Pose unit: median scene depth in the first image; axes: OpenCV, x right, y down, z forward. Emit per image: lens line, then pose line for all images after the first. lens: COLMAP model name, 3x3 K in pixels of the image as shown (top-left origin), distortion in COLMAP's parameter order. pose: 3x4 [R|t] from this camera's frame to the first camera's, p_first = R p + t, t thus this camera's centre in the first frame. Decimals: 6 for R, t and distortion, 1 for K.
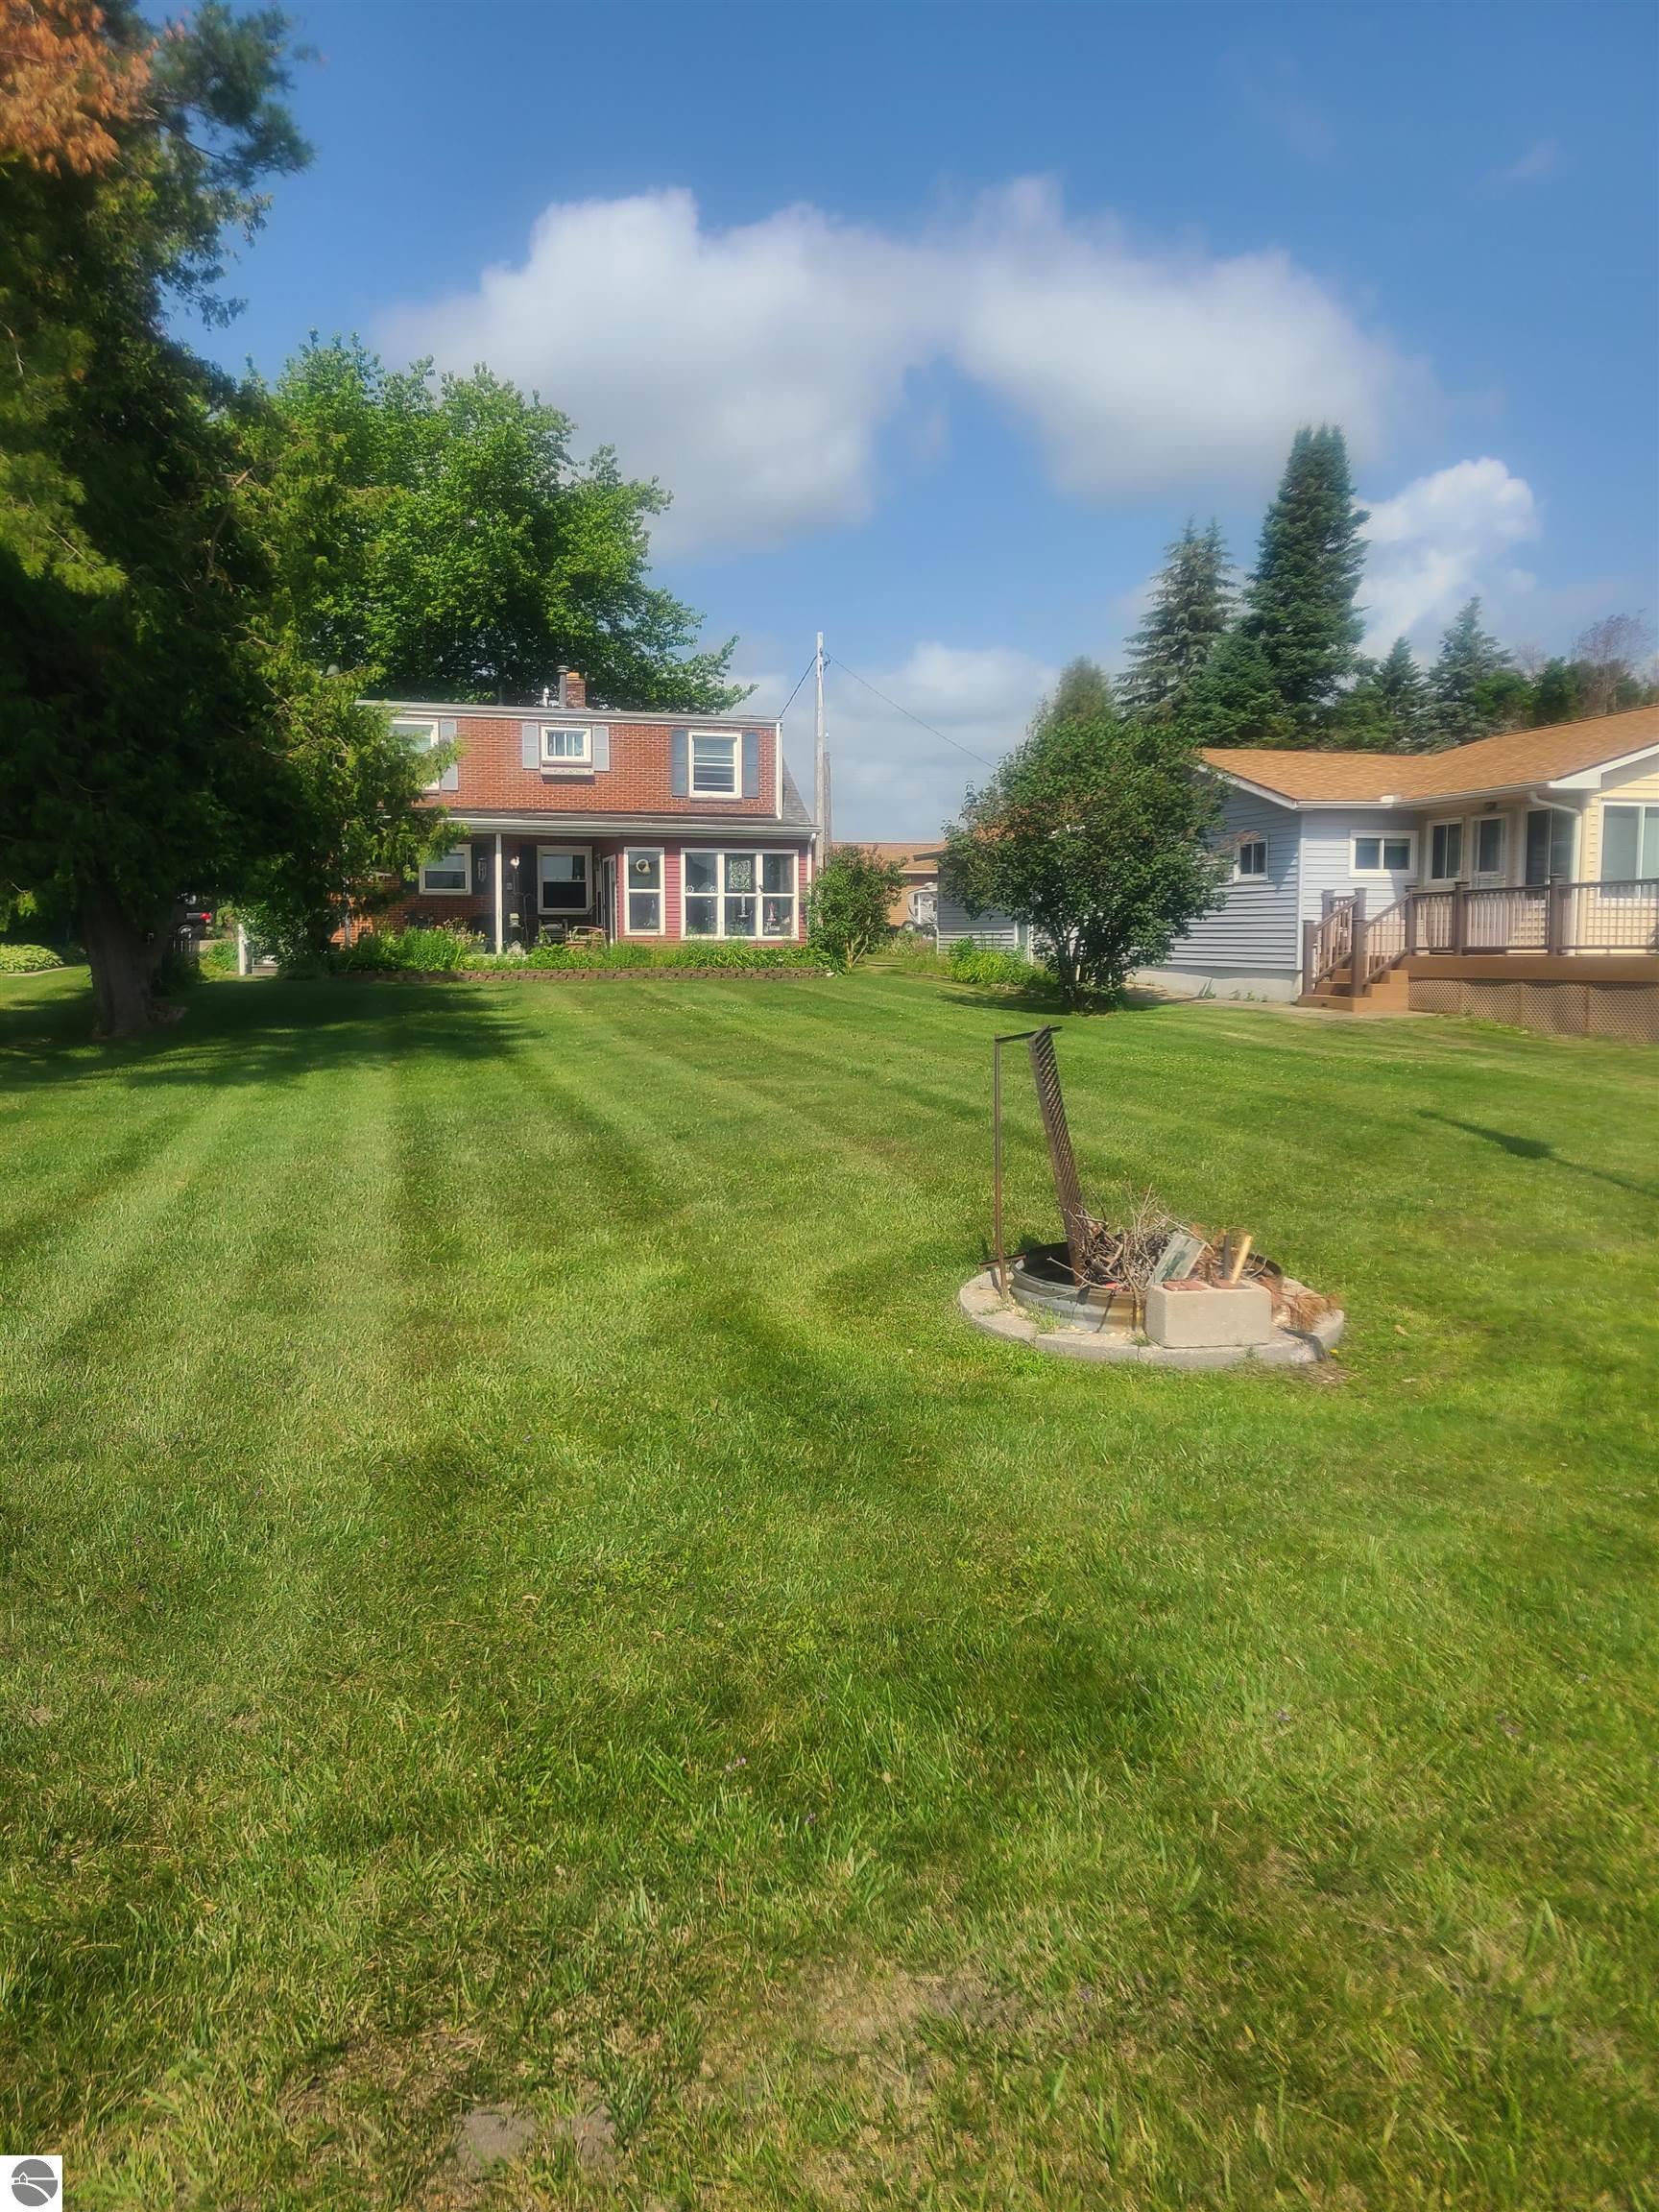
lens RADIAL K [[1670.9, 0, 829.5], [0, 1670.9, 1106.0], [0, 0, 1]] dist [0.031238, 0.002008]
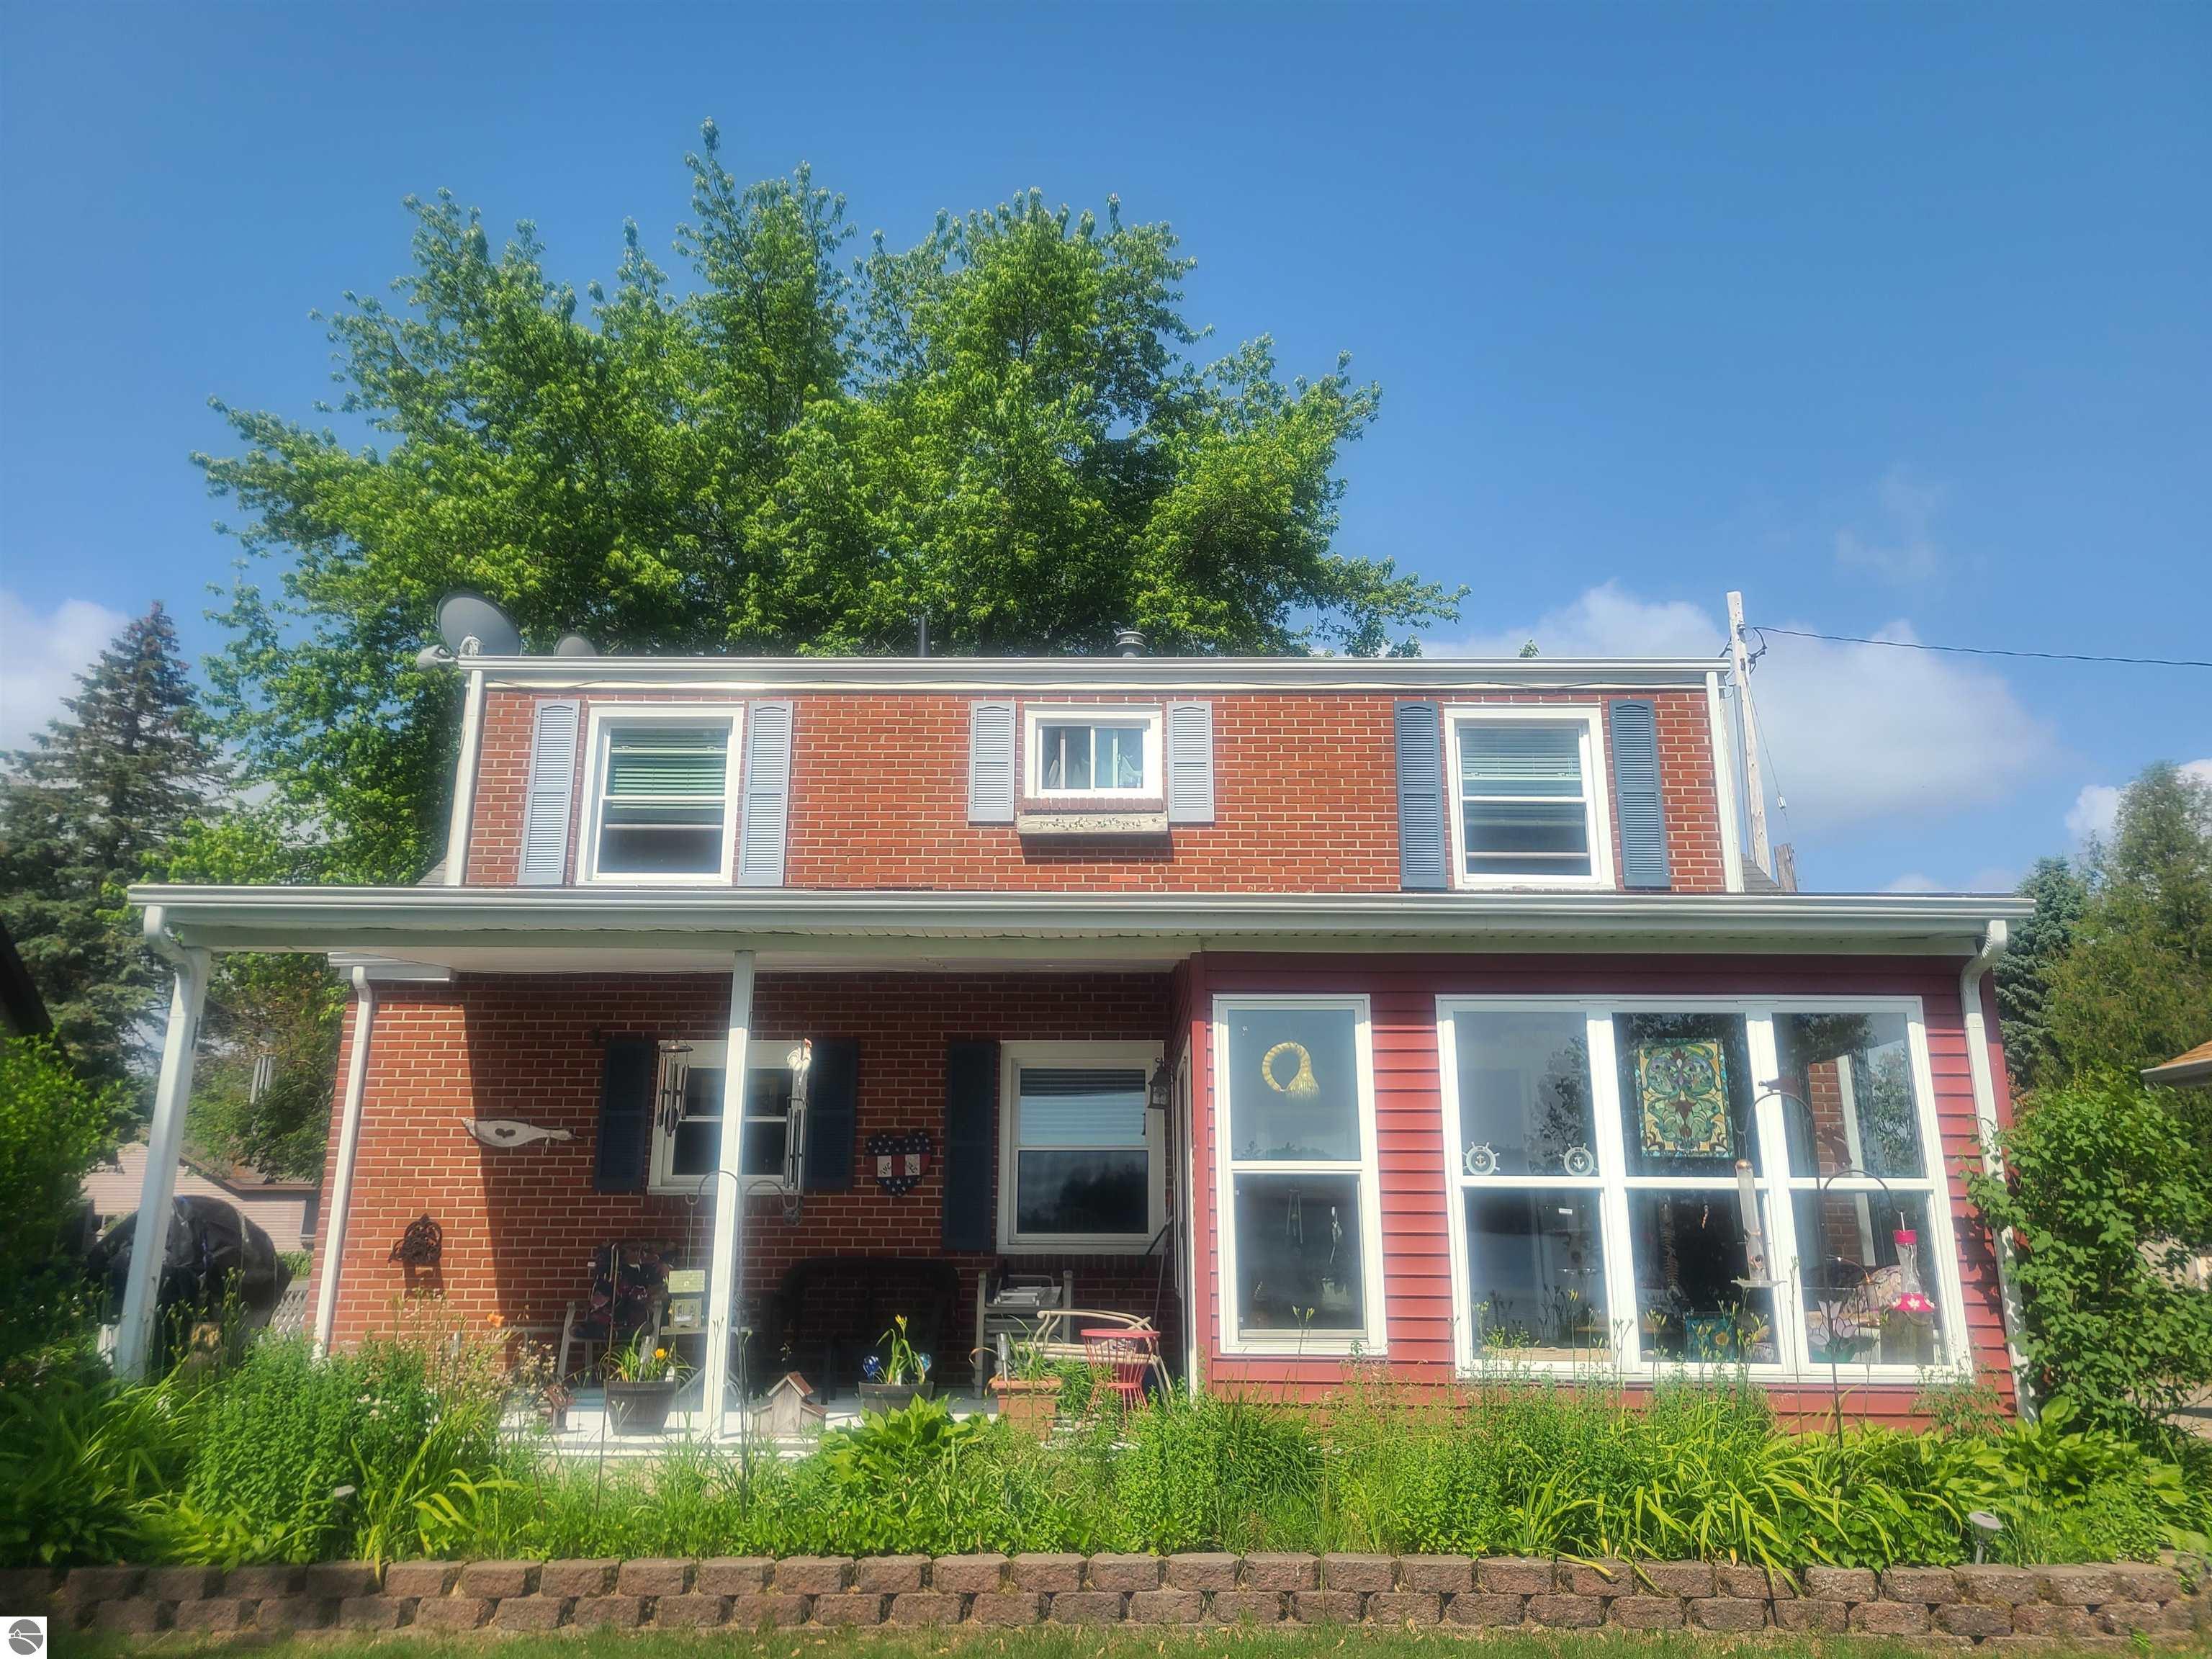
lens RADIAL K [[1670.9, 0, 1092.7], [0, 1670.9, 785.7], [0, 0, 1]] dist [0.031238, 0.002008]
pose [[0.959425, -0.074424, -0.271965, -0.063243], [-0.028637, 0.933830, -0.356569, -0.085720], [0.280506, 0.349889, 0.893809, 0.698529]]
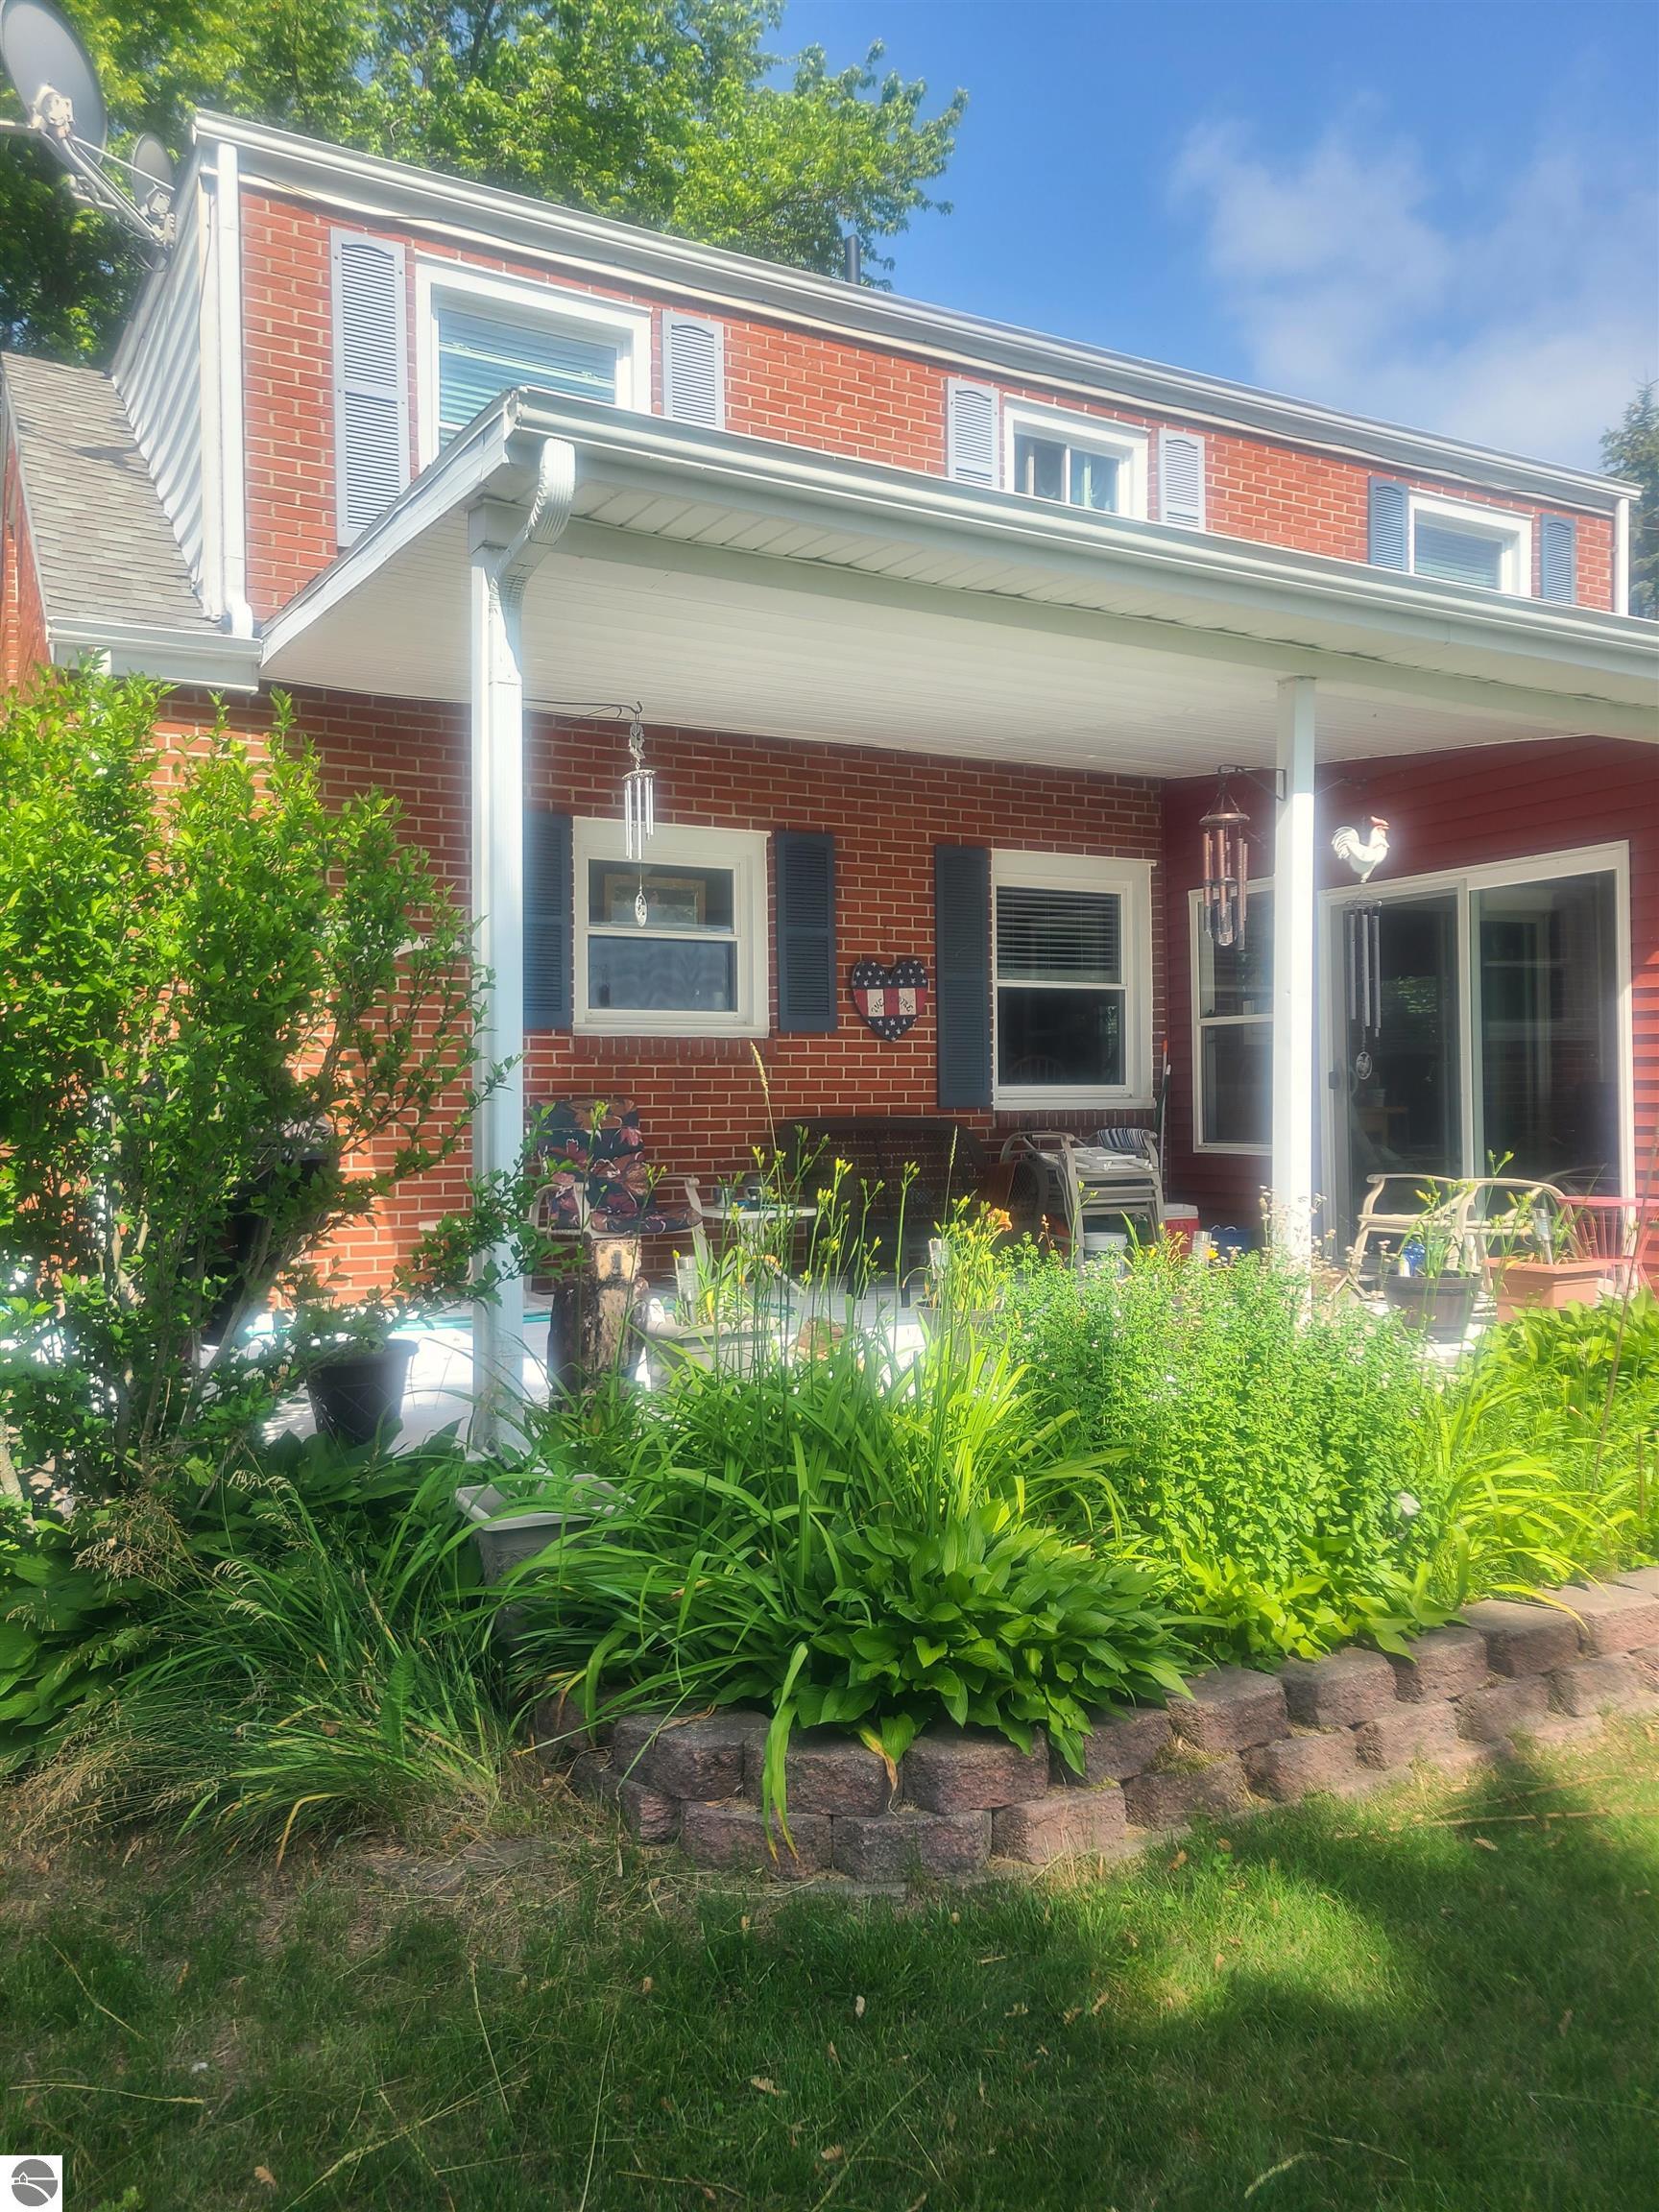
lens RADIAL K [[1670.9, 0, 829.5], [0, 1670.9, 1106.0], [0, 0, 1]] dist [0.031238, 0.002008]
pose [[0.974763, -0.011083, 0.222968, -0.262173], [0.031697, 0.995520, -0.089085, -0.094480], [-0.220981, 0.093905, 0.970747, 0.766966]]
